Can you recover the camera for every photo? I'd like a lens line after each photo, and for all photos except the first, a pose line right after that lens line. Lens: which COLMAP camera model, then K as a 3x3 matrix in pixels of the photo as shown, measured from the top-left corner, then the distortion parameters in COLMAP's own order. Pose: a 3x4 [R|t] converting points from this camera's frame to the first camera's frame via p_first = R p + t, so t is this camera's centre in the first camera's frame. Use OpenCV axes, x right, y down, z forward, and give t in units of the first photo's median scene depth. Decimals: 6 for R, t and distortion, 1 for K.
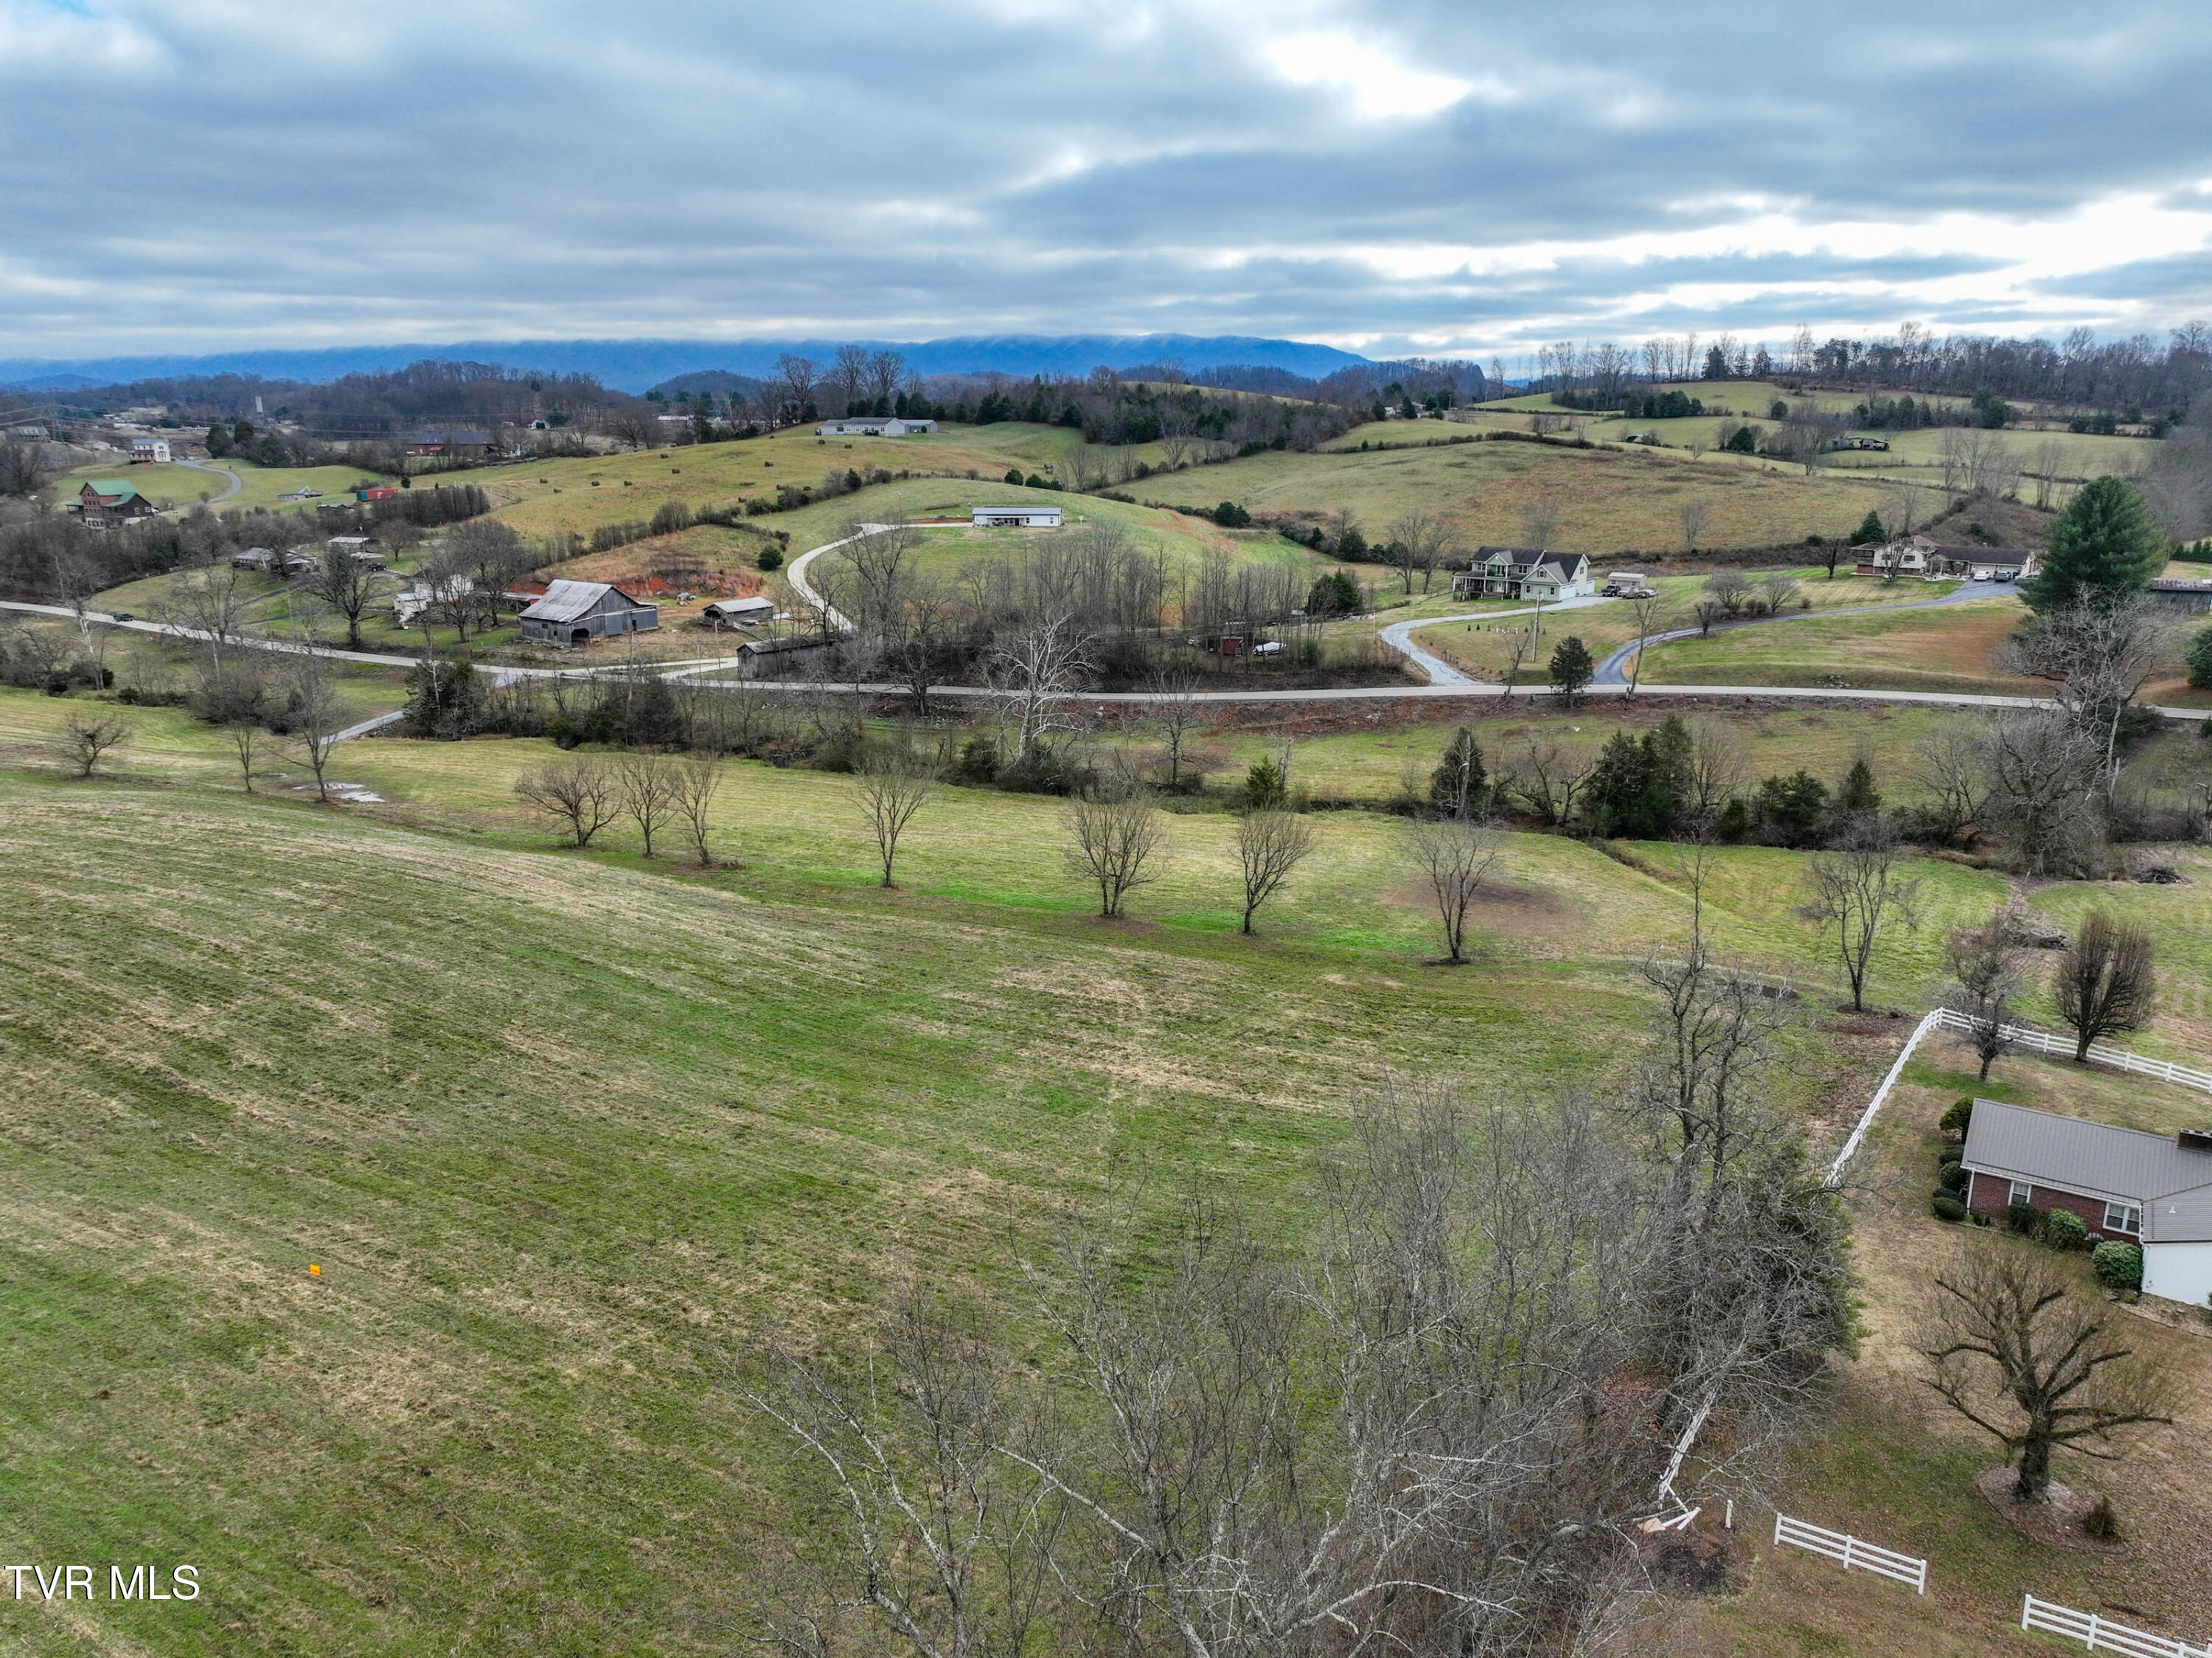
lens RADIAL K [[1553.6, 0, 1112.5], [0, 1553.6, 821.4], [0, 0, 1]] dist [0.001768, 0.014854]
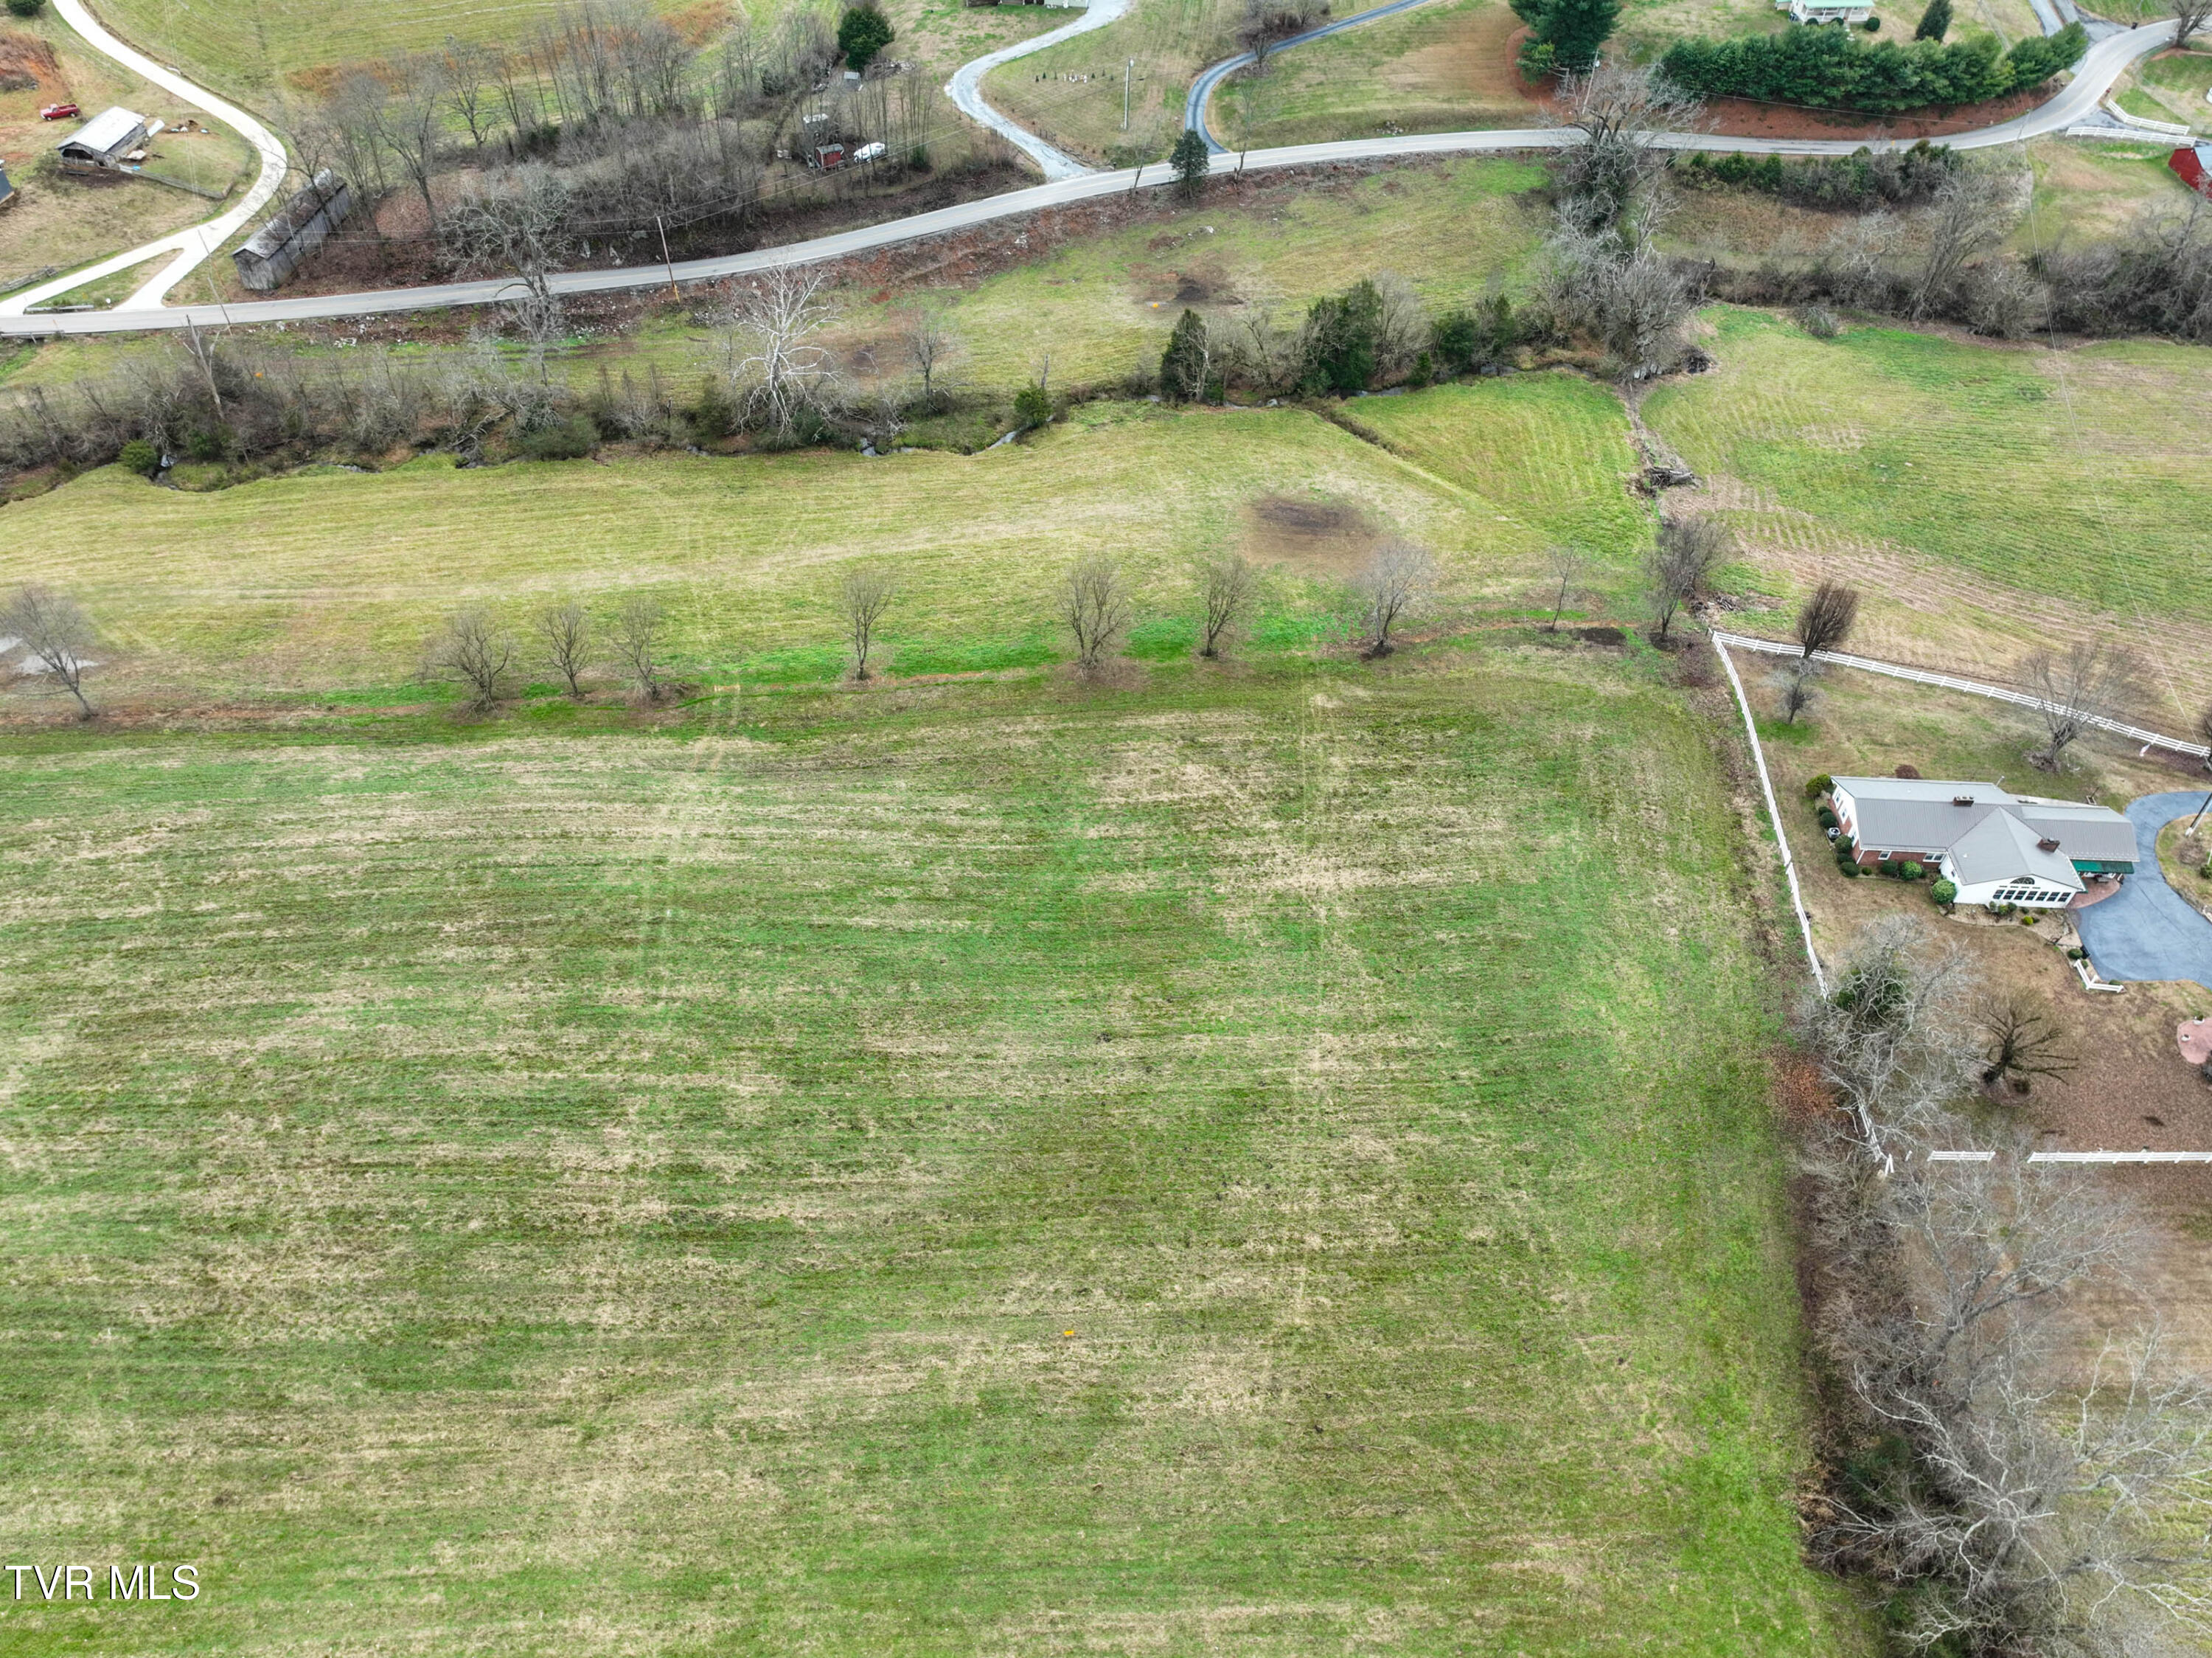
lens RADIAL K [[1553.6, 0, 1112.5], [0, 1553.6, 821.4], [0, 0, 1]] dist [0.001768, 0.014854]
pose [[0.861912, -0.353534, 0.363485, -0.268831], [0.110344, 0.830448, 0.546060, -0.283483], [-0.494906, -0.430547, 0.754783, 0.033924]]
